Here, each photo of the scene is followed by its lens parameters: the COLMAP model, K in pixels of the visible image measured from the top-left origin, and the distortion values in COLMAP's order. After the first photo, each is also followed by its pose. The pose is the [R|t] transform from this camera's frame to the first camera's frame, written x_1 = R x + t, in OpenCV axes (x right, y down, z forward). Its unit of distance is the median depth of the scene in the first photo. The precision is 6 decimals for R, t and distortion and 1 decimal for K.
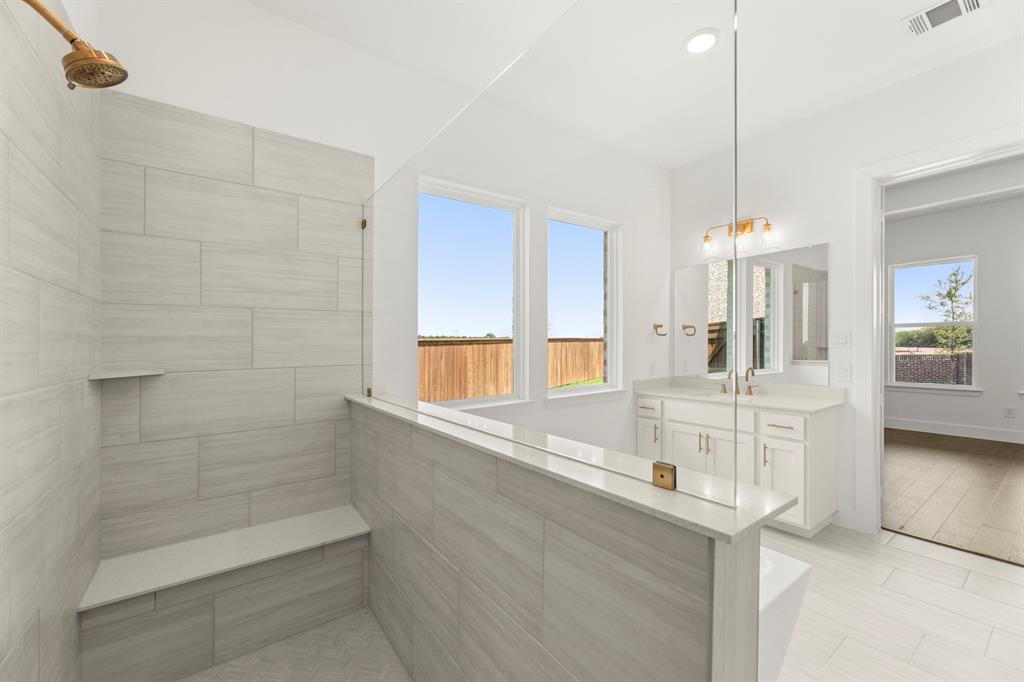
lens RADIAL K [[404.1, 0, 509.6], [0, 404.1, 341.3], [0, 0, 1]] dist [0.012558, -0.000413]
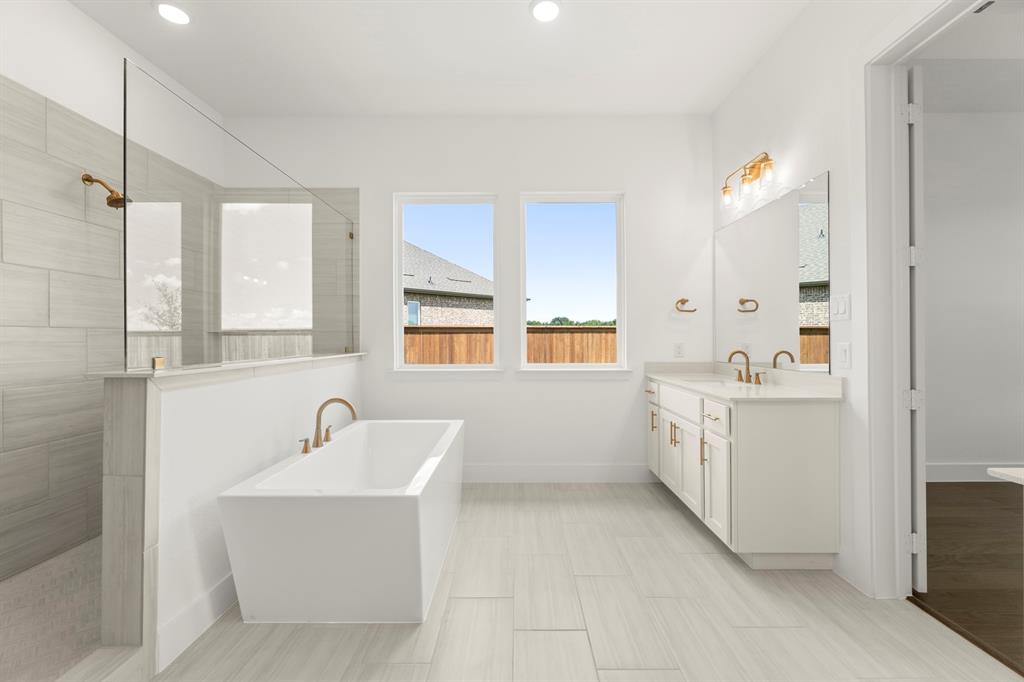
lens RADIAL K [[418.2, 0, 532.5], [0, 418.2, 333.4], [0, 0, 1]] dist [0.002367, 0.000271]
pose [[0.817339, 0.004917, -0.576136, 0.647452], [-0.006487, 0.999979, -0.000669, 0.036194], [0.576120, 0.004284, 0.817354, 0.092970]]
